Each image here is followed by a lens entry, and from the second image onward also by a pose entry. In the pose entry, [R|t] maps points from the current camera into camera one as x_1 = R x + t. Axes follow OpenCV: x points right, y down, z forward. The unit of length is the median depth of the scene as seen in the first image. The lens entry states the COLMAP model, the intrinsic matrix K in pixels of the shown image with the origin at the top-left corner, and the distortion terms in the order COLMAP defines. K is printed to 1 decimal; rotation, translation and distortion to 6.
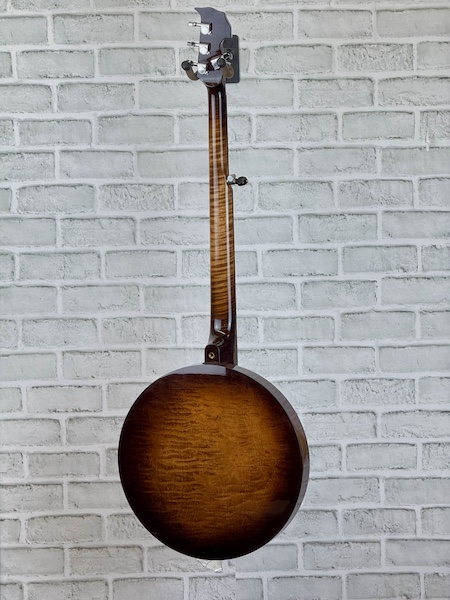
lens RADIAL K [[2102.5, 0, 201.4], [0, 2102.5, 340.6], [0, 0, 1]] dist [0.270169, 0.000000]
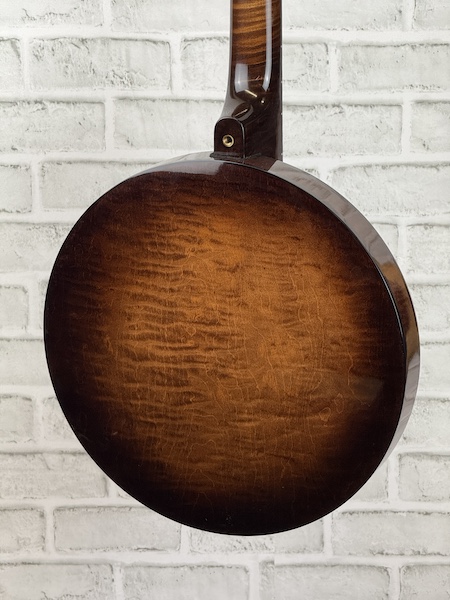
lens RADIAL K [[2102.5, 0, 217.7], [0, 2102.5, 298.1], [0, 0, 1]] dist [0.270169, 0.000000]
pose [[0.999198, 0.026117, -0.030356, 0.018004], [-0.020484, 0.984717, 0.172956, -0.041248], [0.034409, -0.172195, 0.984462, 0.503161]]
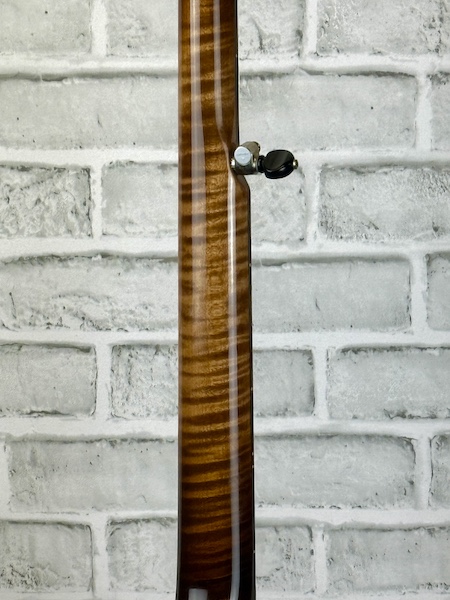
lens RADIAL K [[2127.0, 0, 190.0], [0, 2127.0, 316.7], [0, 0, 1]] dist [0.205841, 0.000000]
pose [[0.999771, 0.015812, -0.014401, 0.010543], [-0.015754, 0.999868, 0.004080, -0.052457], [0.014463, -0.003852, 0.999888, 0.660838]]
